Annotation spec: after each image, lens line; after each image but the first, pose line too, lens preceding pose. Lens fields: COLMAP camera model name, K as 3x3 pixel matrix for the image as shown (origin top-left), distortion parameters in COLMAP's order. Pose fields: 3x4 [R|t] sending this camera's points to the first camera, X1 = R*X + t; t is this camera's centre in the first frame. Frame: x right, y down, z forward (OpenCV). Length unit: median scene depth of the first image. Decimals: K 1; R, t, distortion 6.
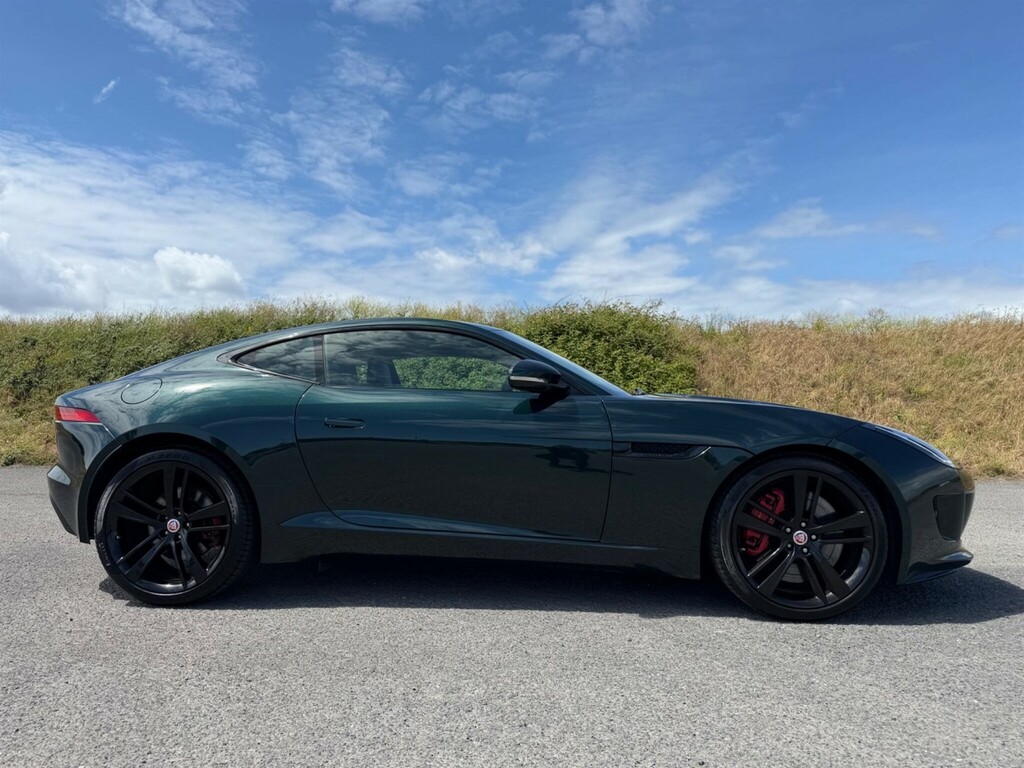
lens RADIAL K [[743.6, 0, 519.6], [0, 743.6, 397.1], [0, 0, 1]] dist [0.007992, -0.014956]
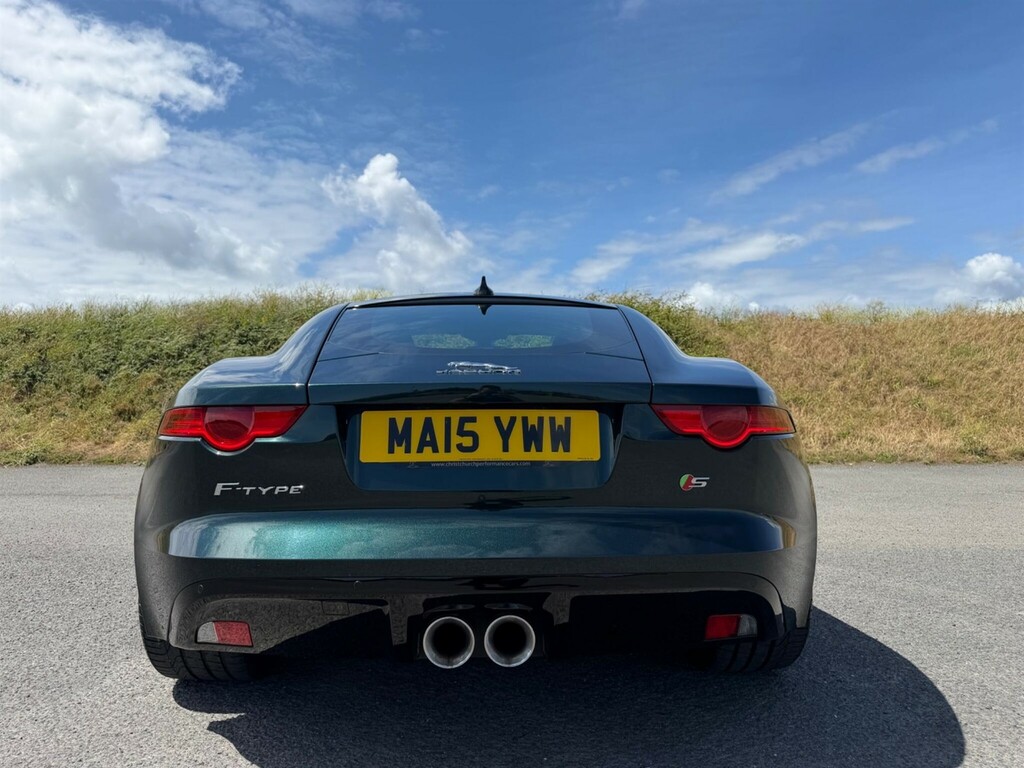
lens RADIAL K [[743.6, 0, 519.6], [0, 743.6, 397.1], [0, 0, 1]] dist [0.007992, -0.014956]
pose [[0.996122, -0.008216, 0.087596, -0.130052], [0.007214, 0.999905, 0.011745, -0.000185], [-0.087685, -0.011068, 0.996087, 0.010955]]
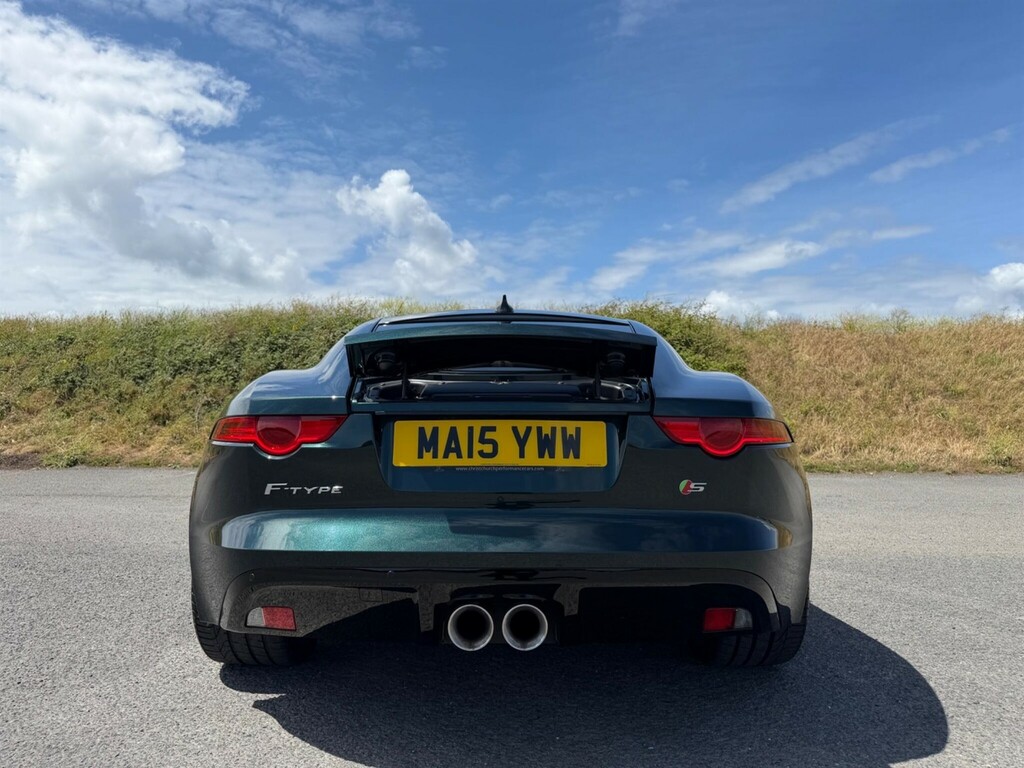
lens RADIAL K [[746.2, 0, 515.8], [0, 746.2, 393.7], [0, 0, 1]] dist [0.003163, -0.008802]
pose [[0.998645, -0.001969, 0.052007, -0.129953], [0.002043, 0.999997, -0.001362, -0.001708], [-0.052004, 0.001467, 0.998646, -0.007751]]
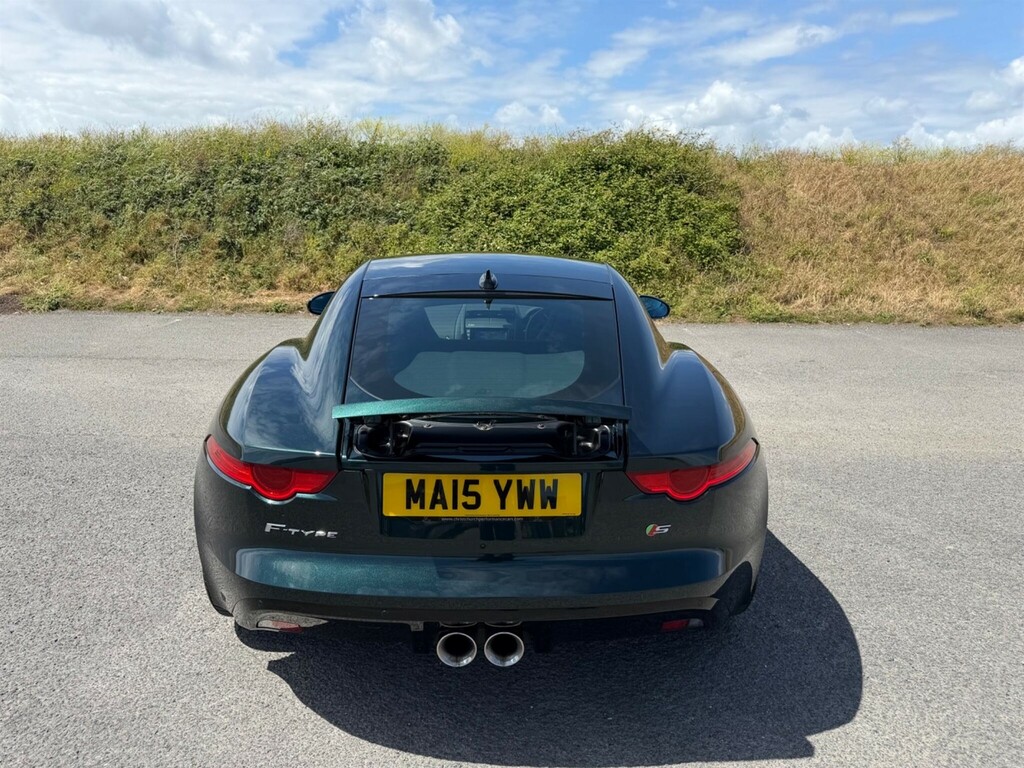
lens RADIAL K [[743.6, 0, 519.6], [0, 743.6, 397.1], [0, 0, 1]] dist [0.007992, -0.014956]
pose [[0.997200, -0.009394, 0.074187, -0.128970], [-0.011415, 0.961328, 0.275168, -0.063919], [-0.073903, -0.275245, 0.958529, -0.006586]]
